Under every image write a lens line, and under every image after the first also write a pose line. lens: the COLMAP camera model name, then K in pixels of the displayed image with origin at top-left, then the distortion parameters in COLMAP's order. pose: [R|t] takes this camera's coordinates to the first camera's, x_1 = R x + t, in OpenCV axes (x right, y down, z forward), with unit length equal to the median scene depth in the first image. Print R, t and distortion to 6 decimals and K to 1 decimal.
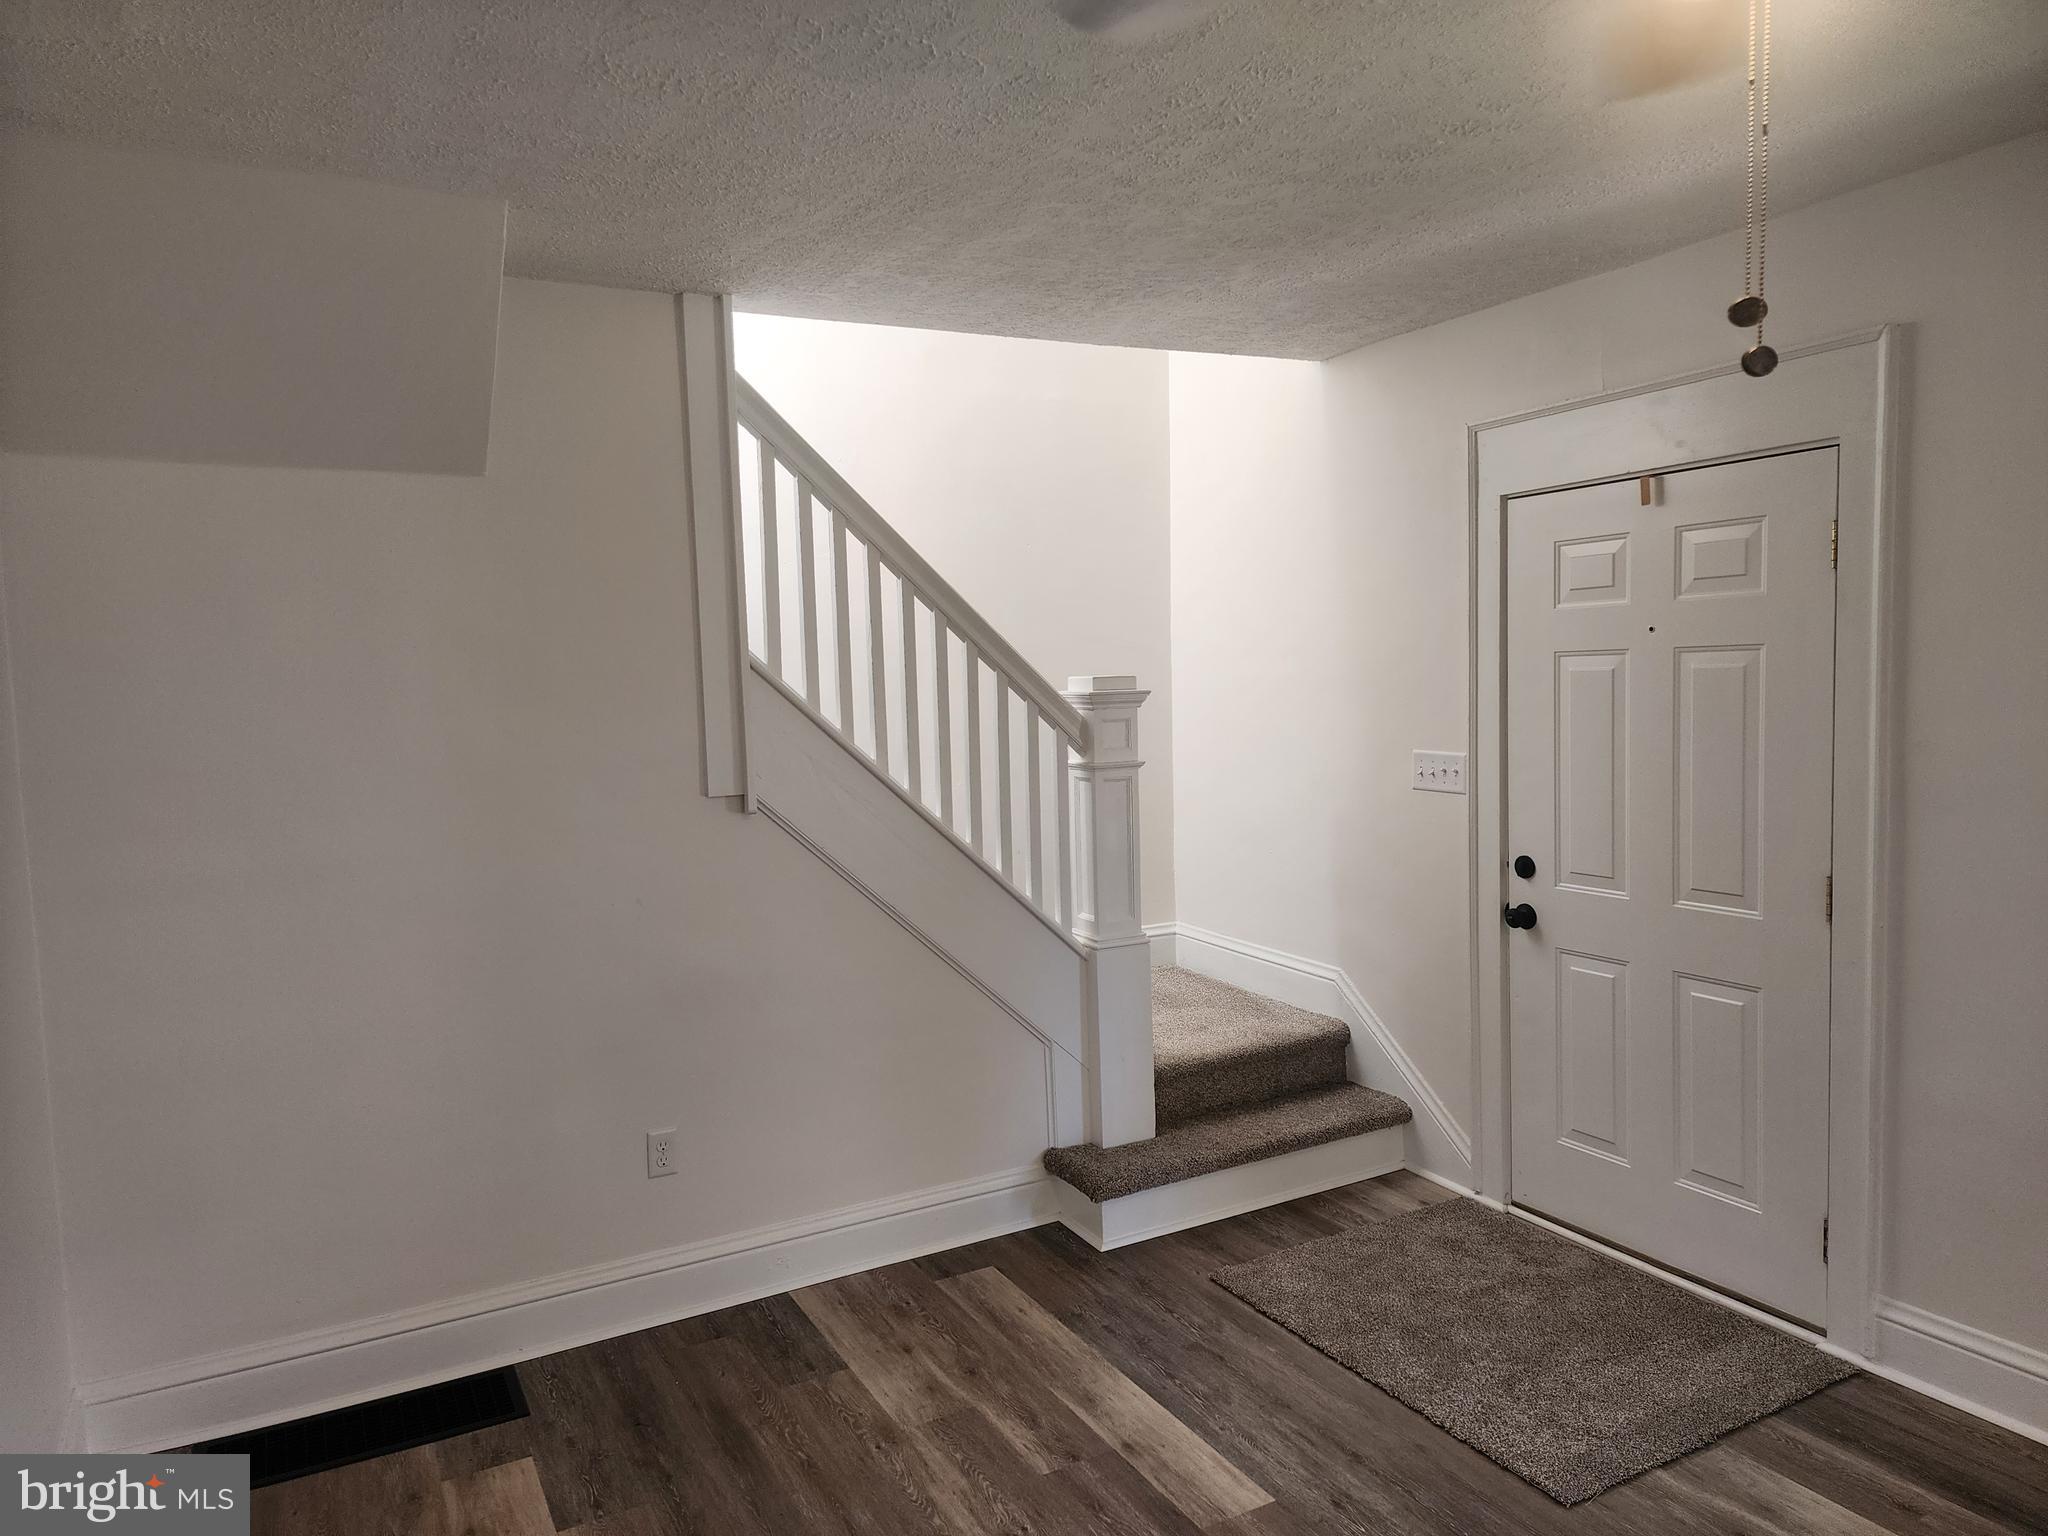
lens RADIAL K [[1366.3, 0, 996.1], [0, 1366.3, 781.4], [0, 0, 1]] dist [0.088857, -0.077689]
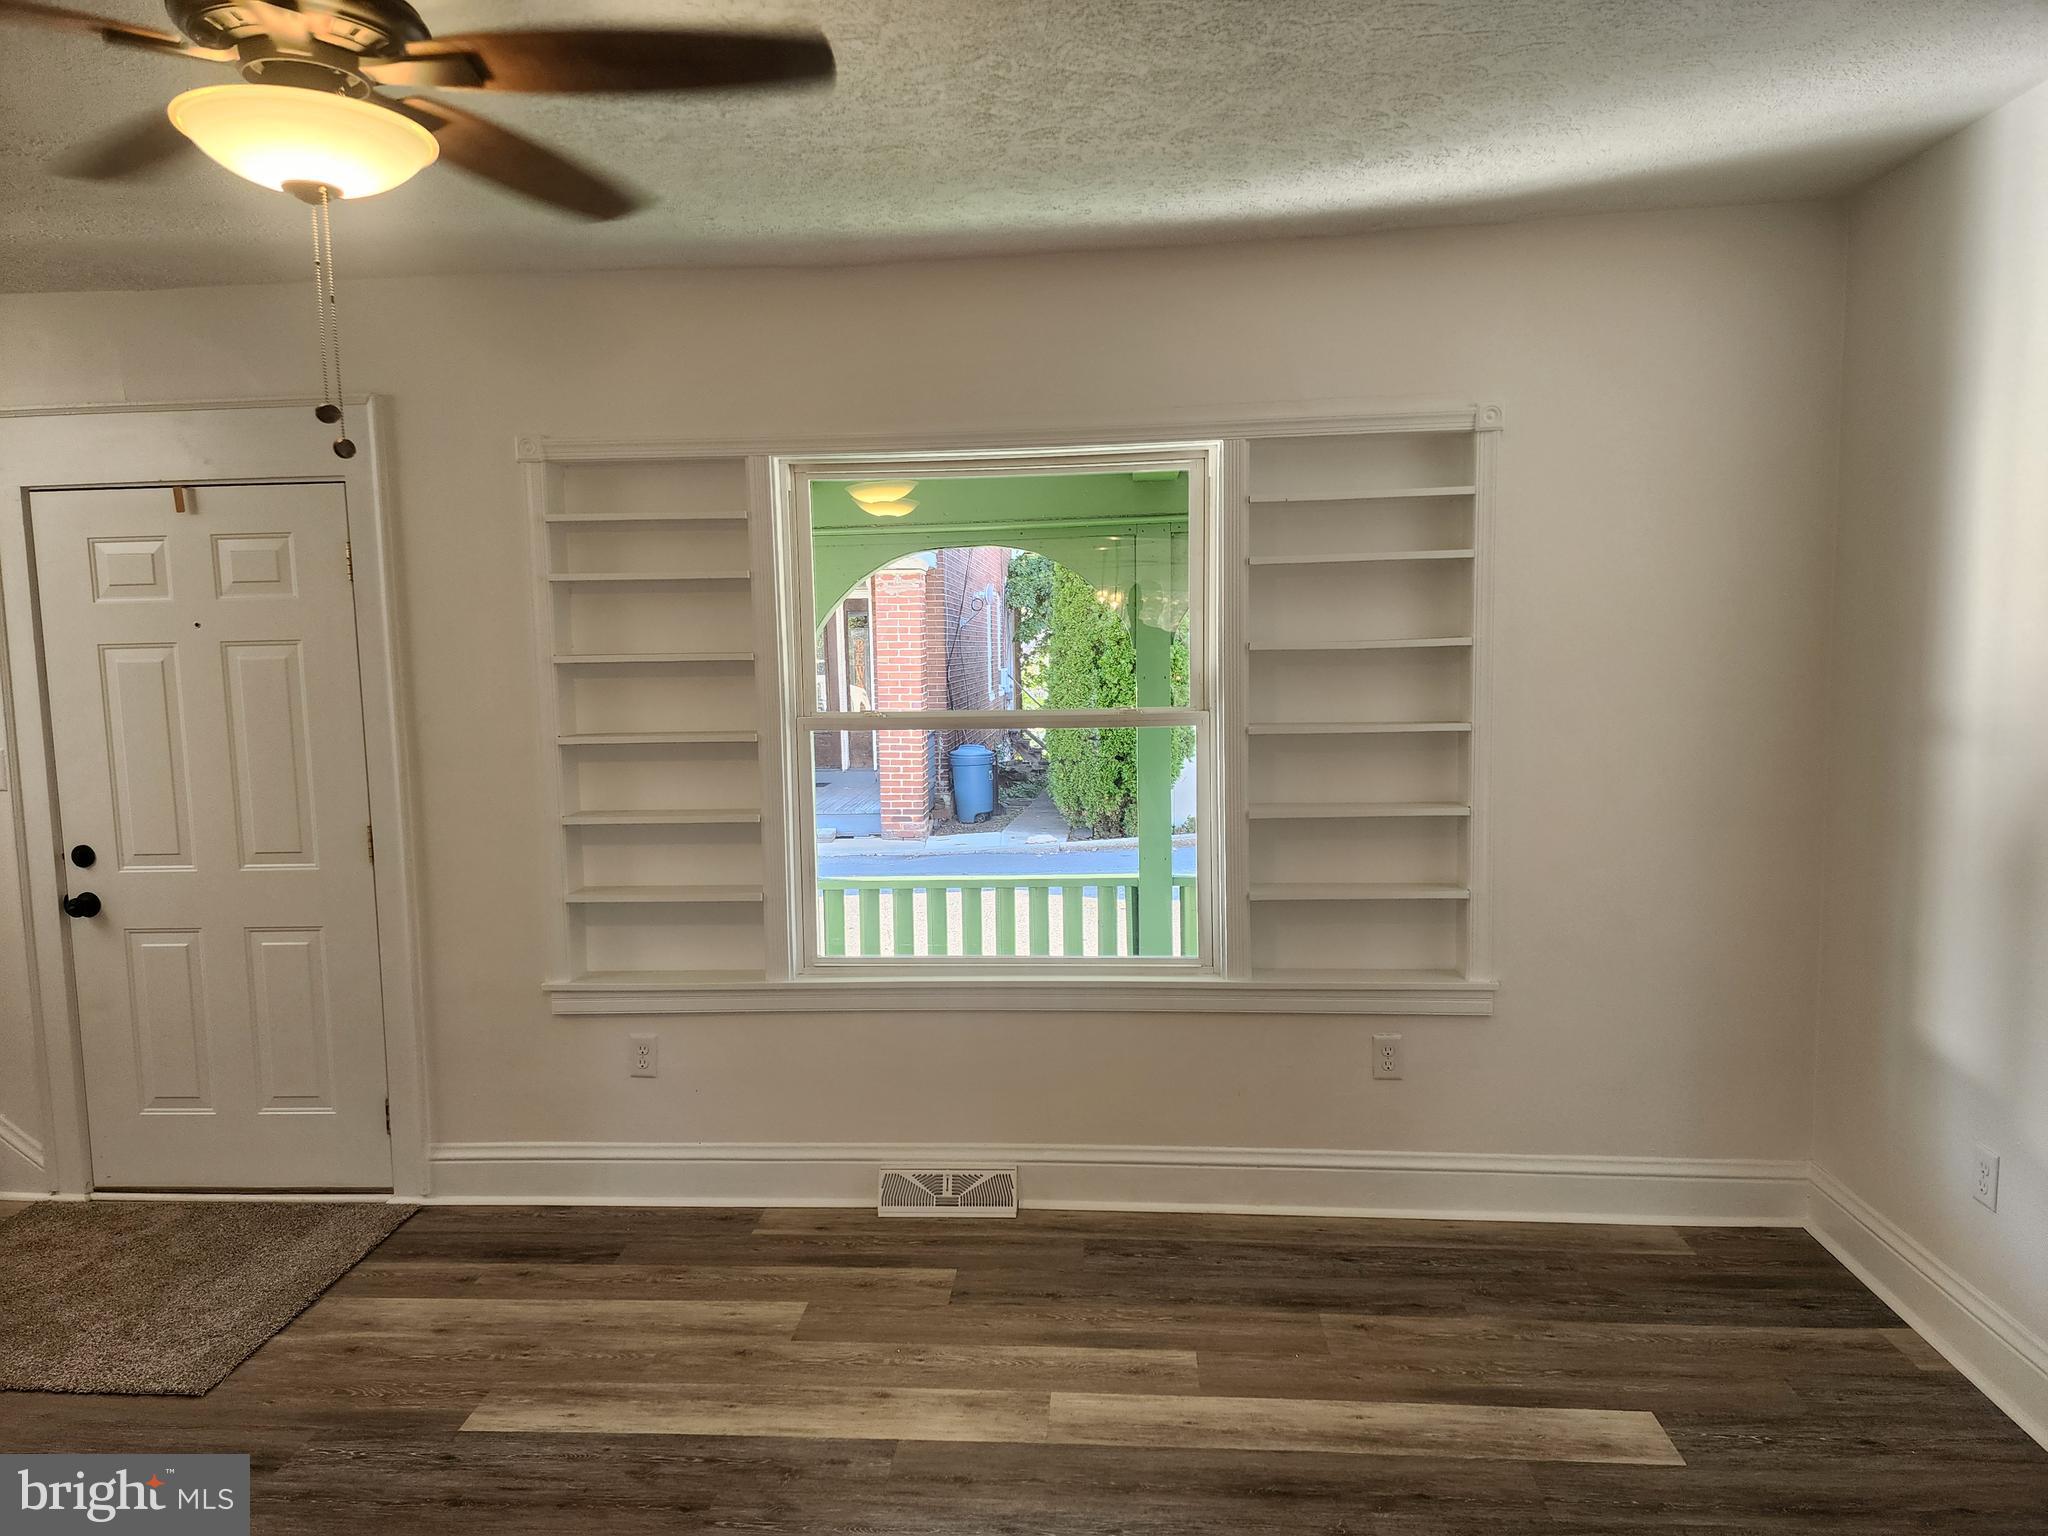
lens RADIAL K [[1366.3, 0, 1014.3], [0, 1366.3, 764.9], [0, 0, 1]] dist [0.088857, -0.077689]
pose [[0.534870, -0.060332, 0.842778, -0.130366], [0.074763, 0.996914, 0.023918, 0.024915], [-0.841620, 0.050215, 0.537730, -0.149317]]
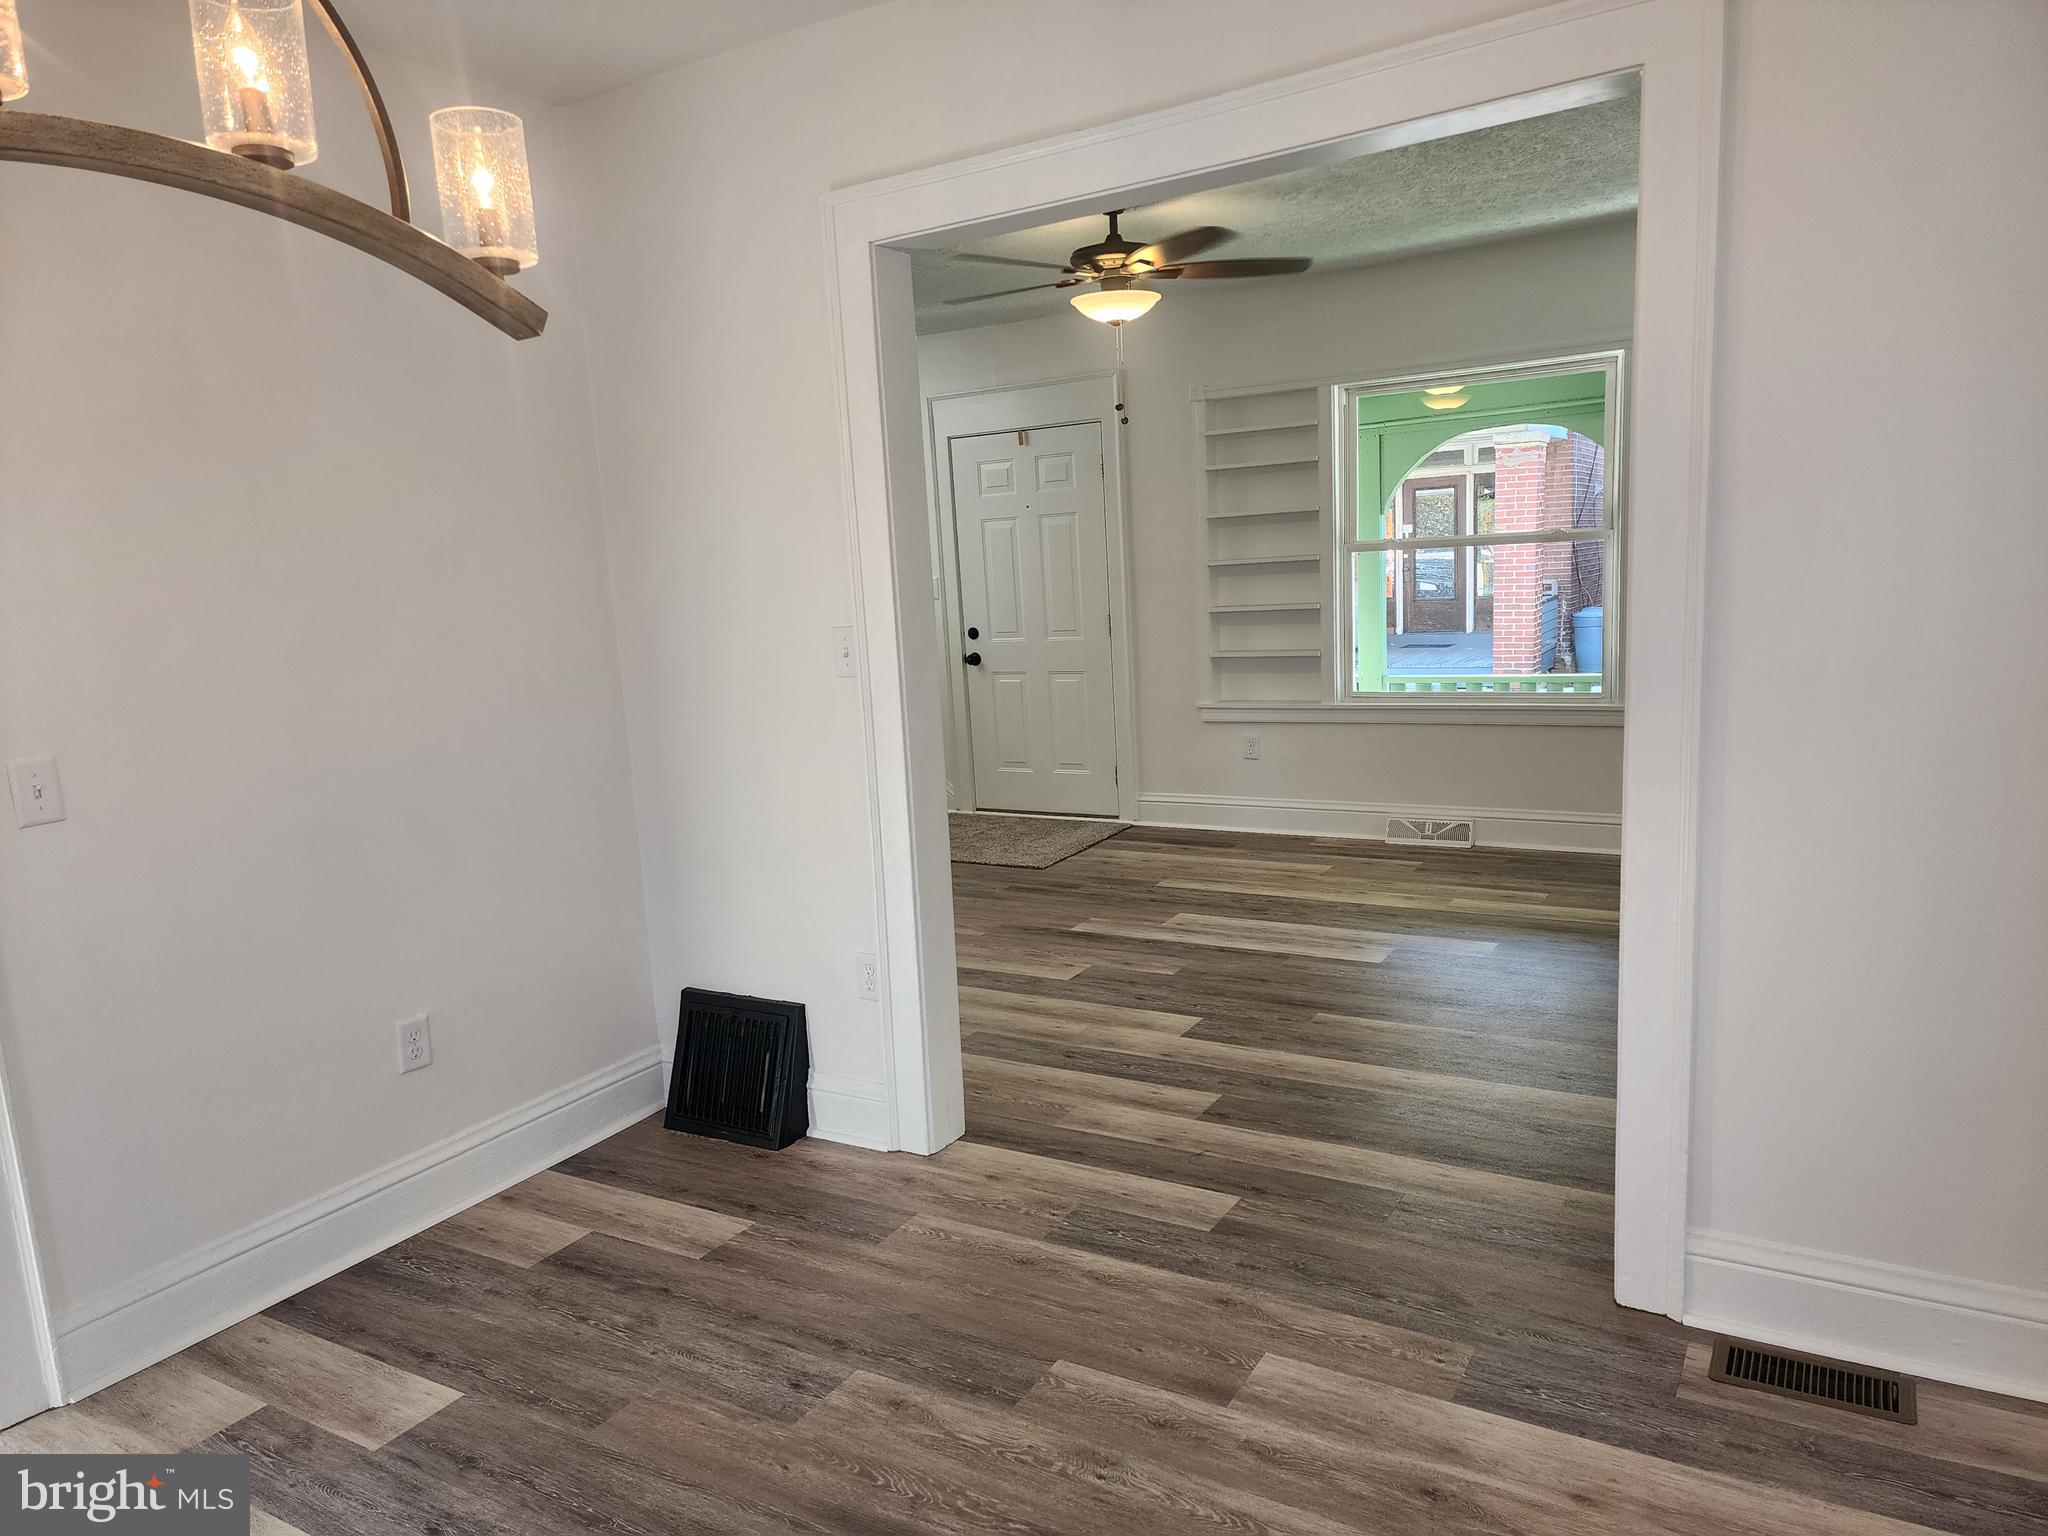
lens RADIAL K [[1366.3, 0, 1009.2], [0, 1366.3, 777.8], [0, 0, 1]] dist [0.088857, -0.077689]
pose [[0.862323, -0.099272, 0.496532, -0.629113], [0.071138, 0.994619, 0.075311, 0.141829], [-0.501336, -0.029620, 0.864745, -0.794791]]
